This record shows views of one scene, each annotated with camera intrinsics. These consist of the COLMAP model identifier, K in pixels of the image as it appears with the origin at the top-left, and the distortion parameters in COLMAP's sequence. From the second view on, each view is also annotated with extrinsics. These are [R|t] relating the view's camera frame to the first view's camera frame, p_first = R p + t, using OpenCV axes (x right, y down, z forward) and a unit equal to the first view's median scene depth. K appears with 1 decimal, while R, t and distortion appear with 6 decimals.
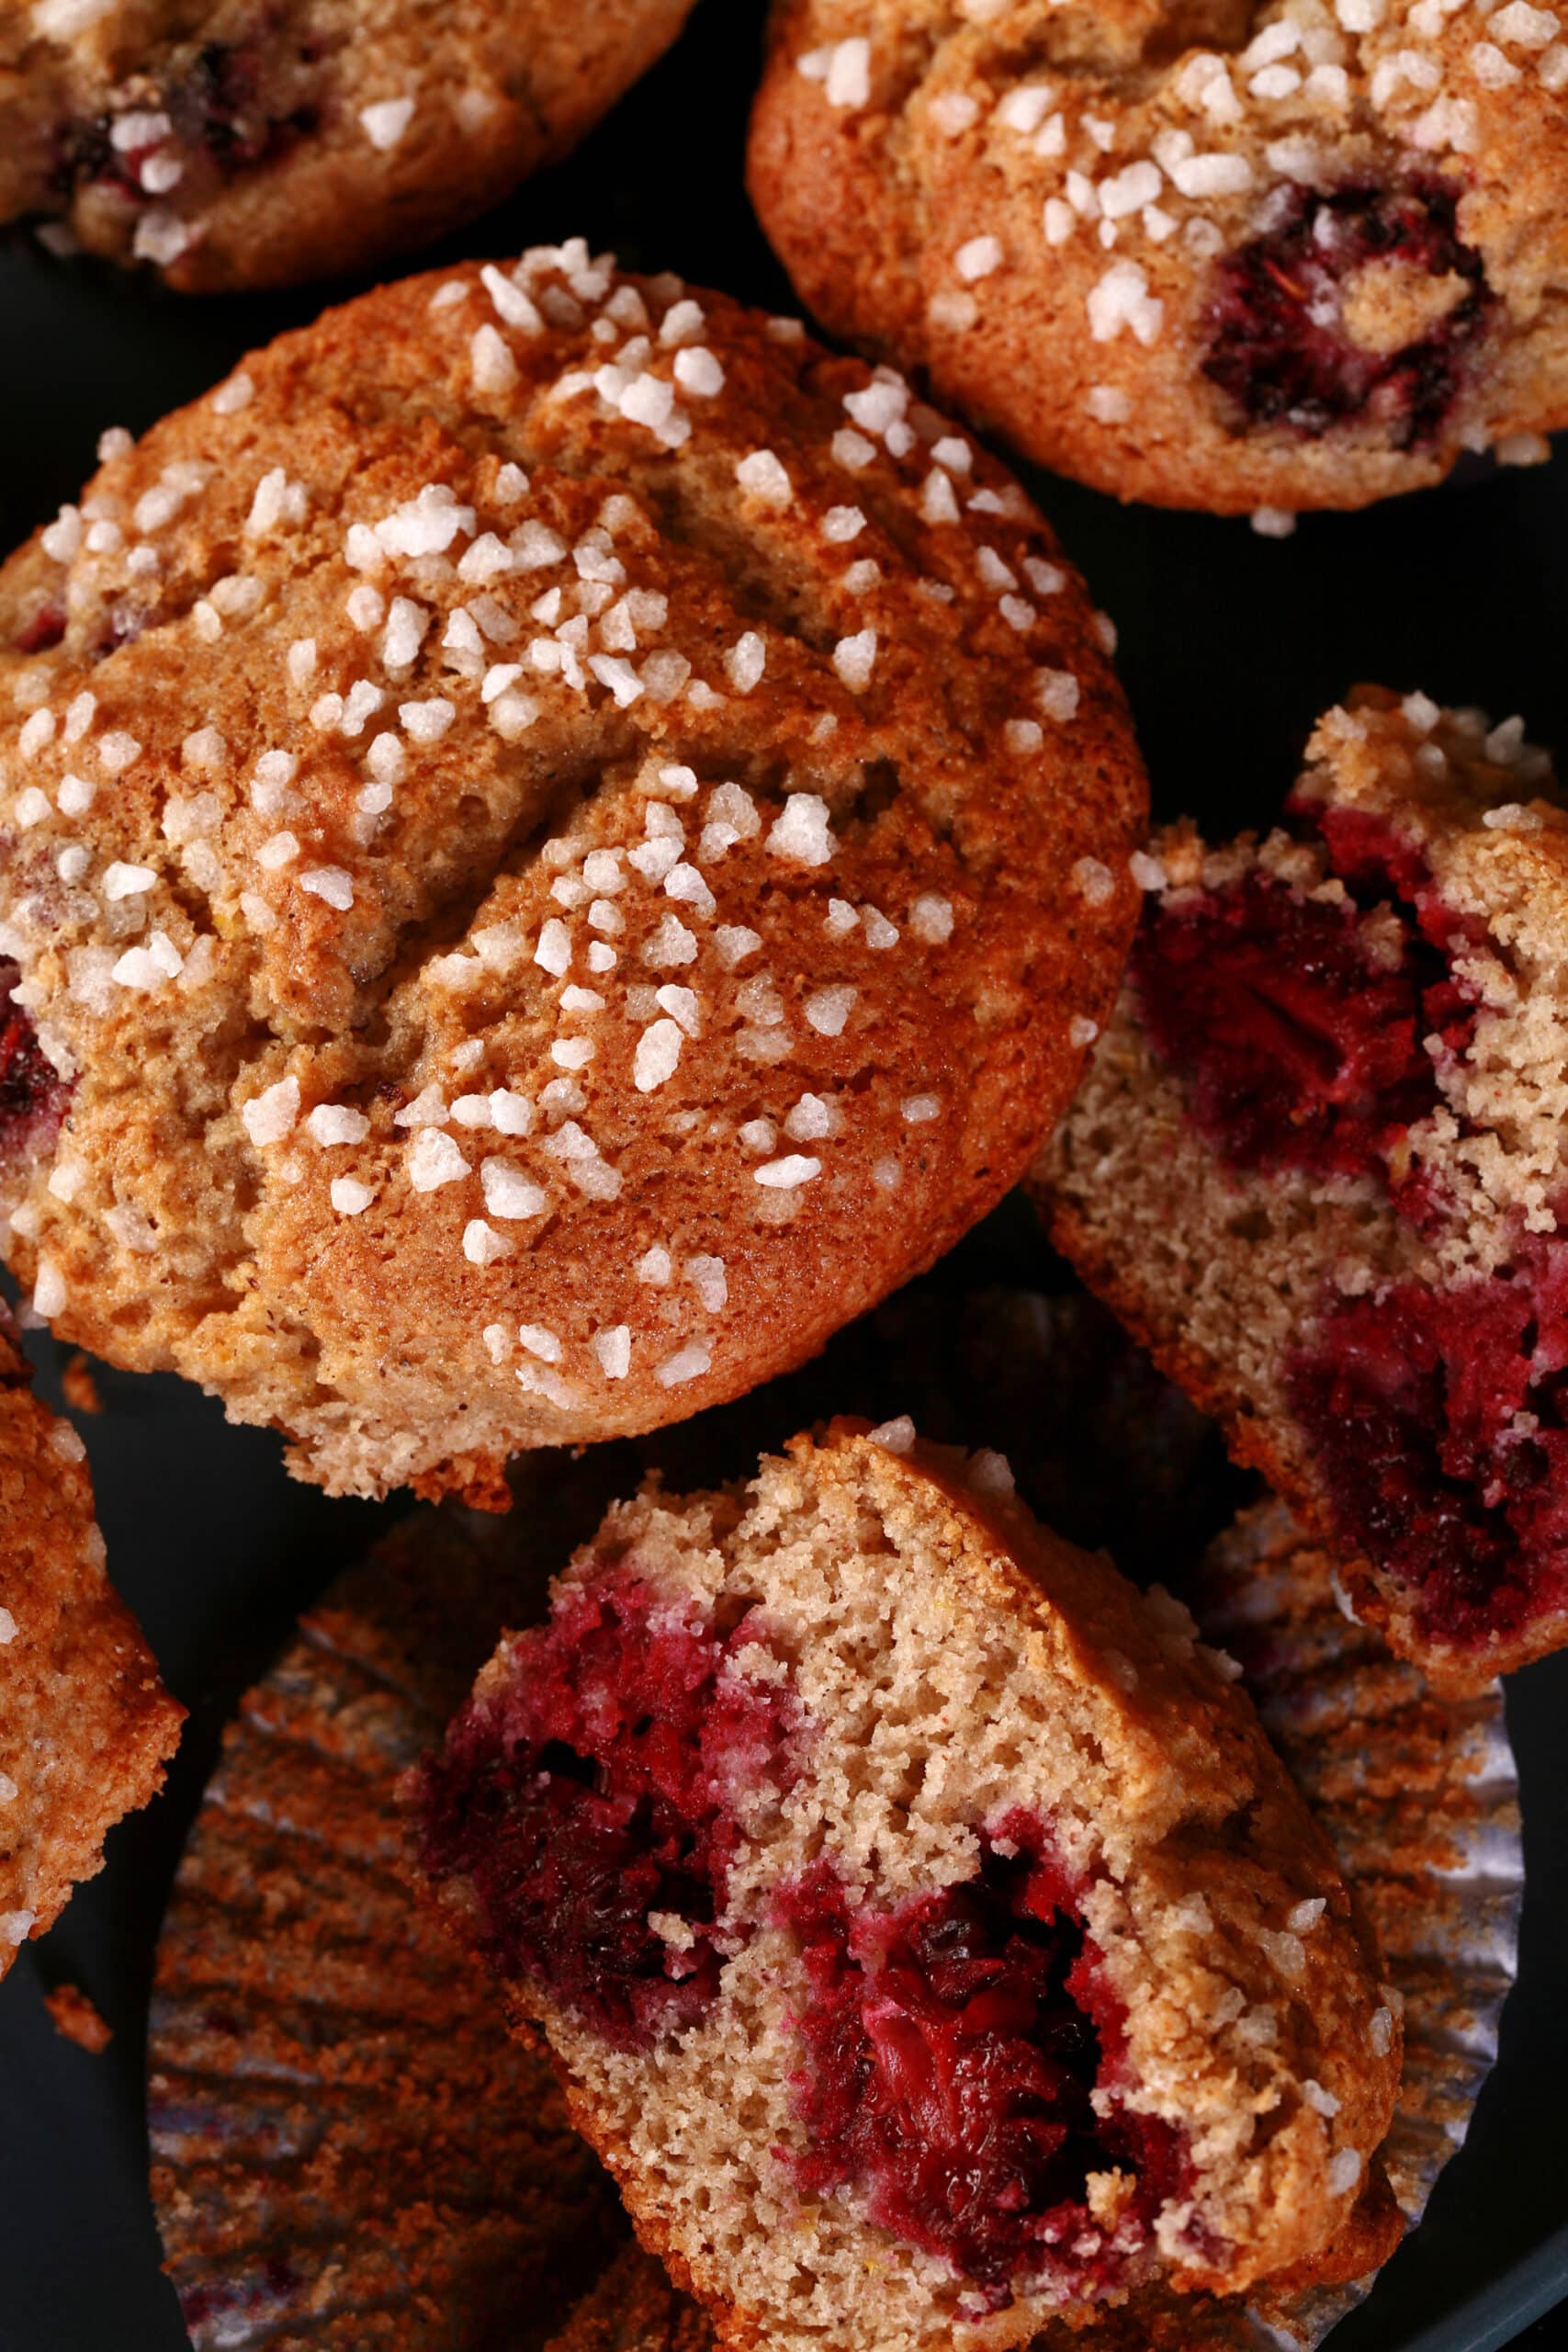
lens RADIAL K [[8364.0, 0, 711.0], [0, 8364.0, 1169.1], [0, 0, 1]] dist [0.085287, 0.030758]
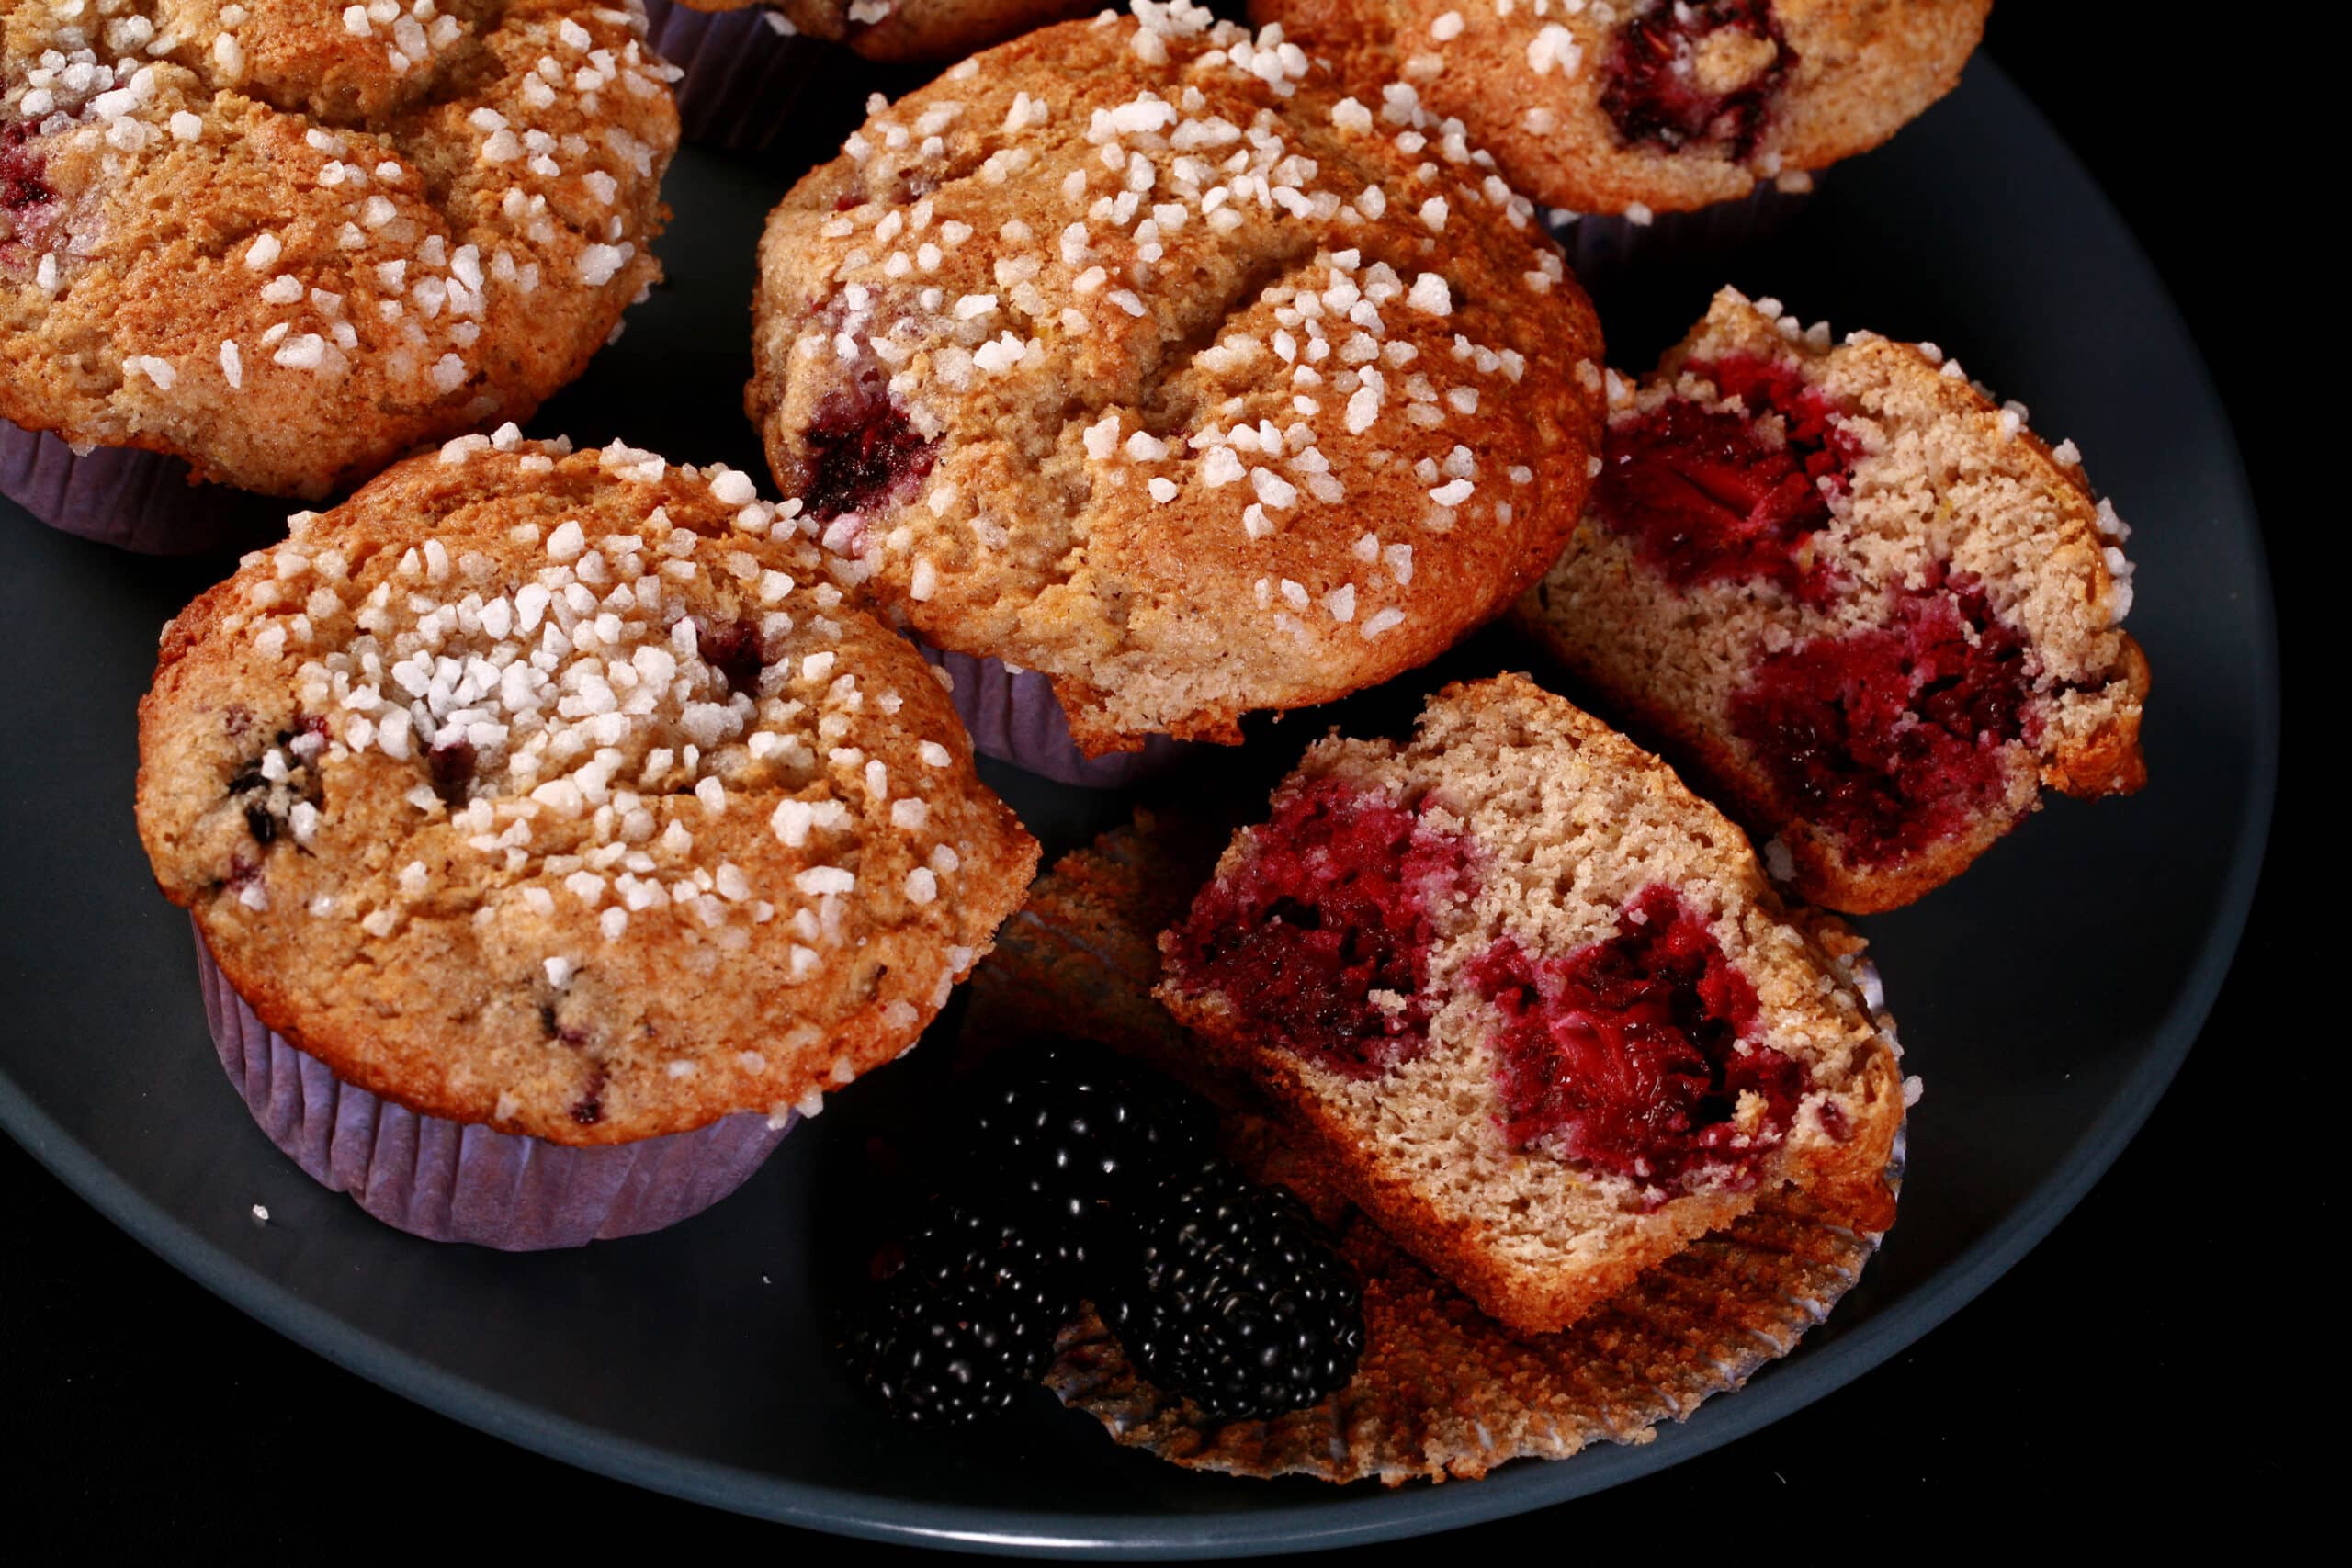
lens RADIAL K [[7903.2, 0, 1176.0], [0, 7903.2, 784.0], [0, 0, 1]] dist [0.135806, 1.898073]
pose [[0.958062, 0.052364, 0.281736, -0.416710], [0.041302, 0.947665, -0.316583, 0.476481], [-0.283569, 0.314943, 0.905759, -0.214246]]
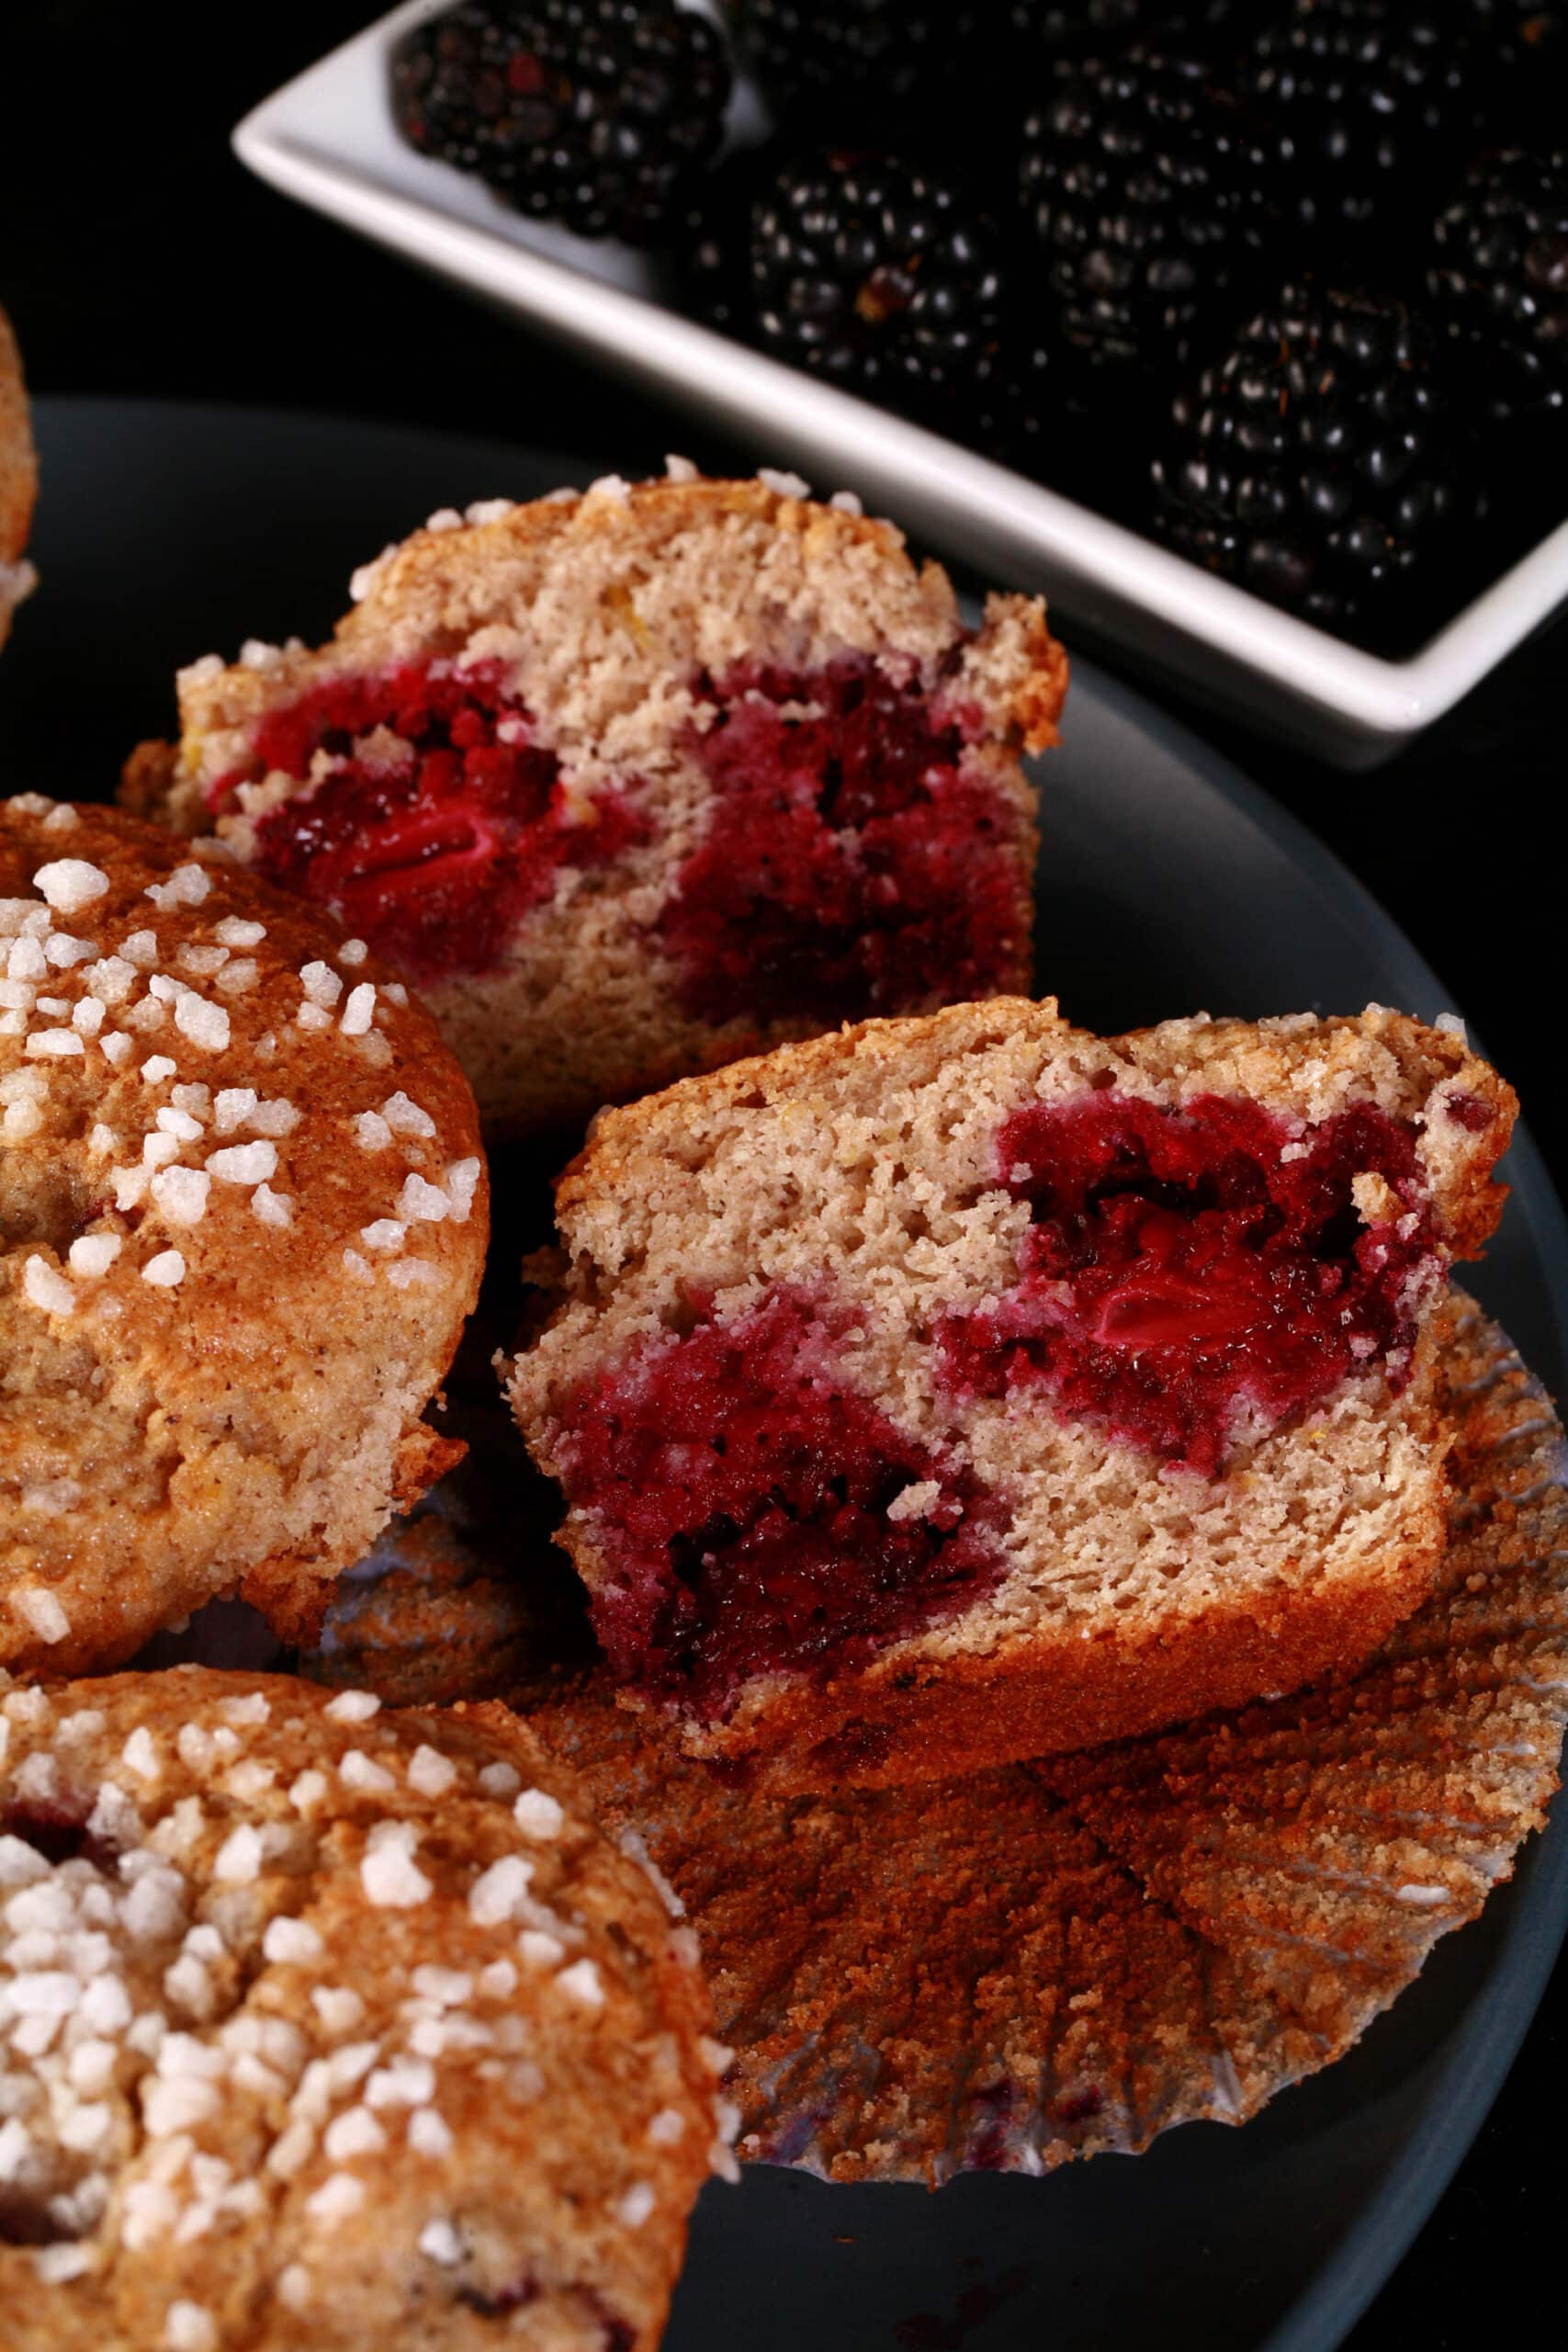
lens RADIAL K [[8364.0, 0, 711.0], [0, 8364.0, 1169.1], [0, 0, 1]] dist [0.085287, 0.030758]
pose [[0.454802, -0.568062, 0.685902, -0.685436], [0.843838, 0.521125, -0.127931, 0.177991], [-0.284768, 0.636973, 0.716361, 0.253869]]
